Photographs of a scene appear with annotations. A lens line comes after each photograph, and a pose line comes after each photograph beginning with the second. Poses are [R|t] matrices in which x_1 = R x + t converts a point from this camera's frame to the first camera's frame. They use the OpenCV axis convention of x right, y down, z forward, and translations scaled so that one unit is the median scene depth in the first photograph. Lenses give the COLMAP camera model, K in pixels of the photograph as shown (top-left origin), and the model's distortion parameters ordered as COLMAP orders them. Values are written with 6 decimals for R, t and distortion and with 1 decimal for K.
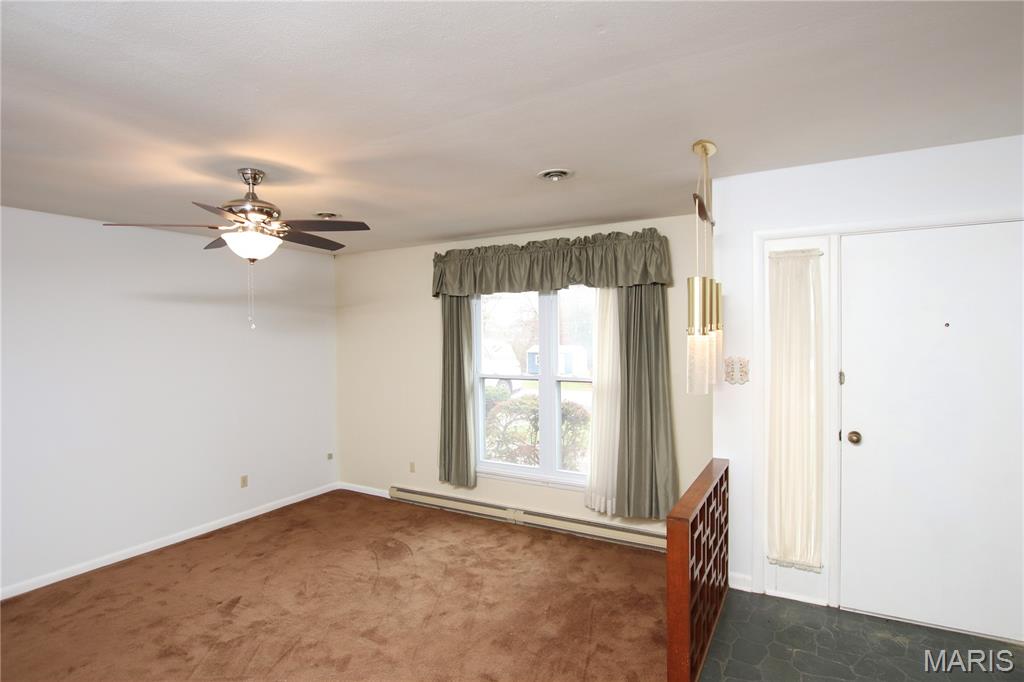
lens RADIAL K [[530.2, 0, 511.4], [0, 530.2, 354.7], [0, 0, 1]] dist [-0.013050, 0.000848]
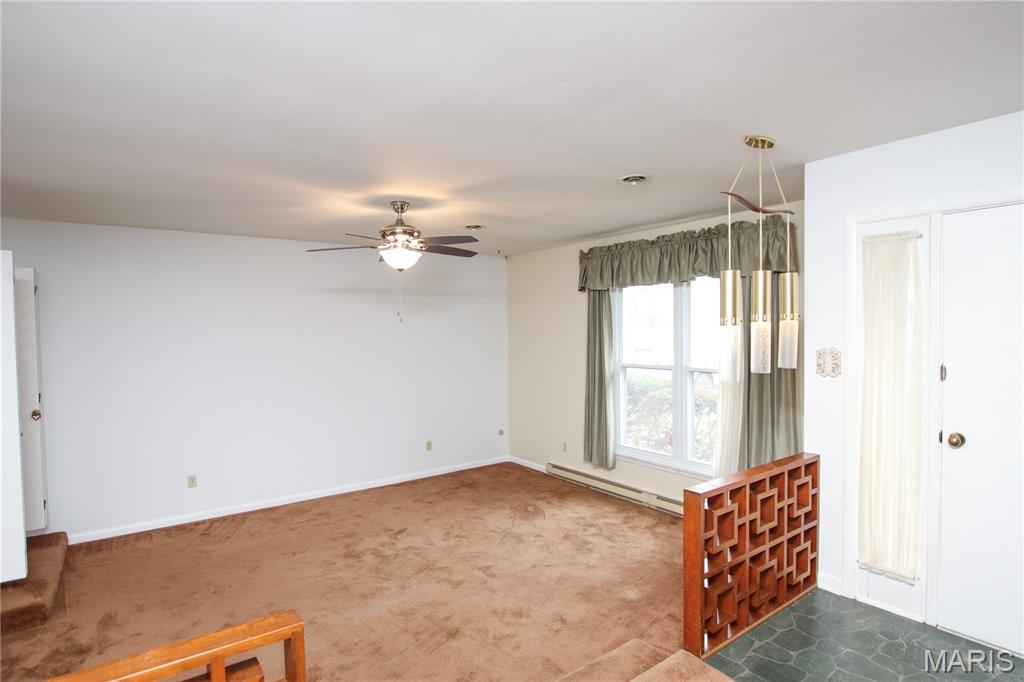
lens RADIAL K [[541.4, 0, 514.2], [0, 541.4, 360.1], [0, 0, 1]] dist [-0.003500, 0.000284]
pose [[0.915716, 0.022560, -0.401192, 0.231463], [-0.012594, 0.999544, 0.027459, 0.004265], [0.401629, -0.020092, 0.915582, -0.096173]]
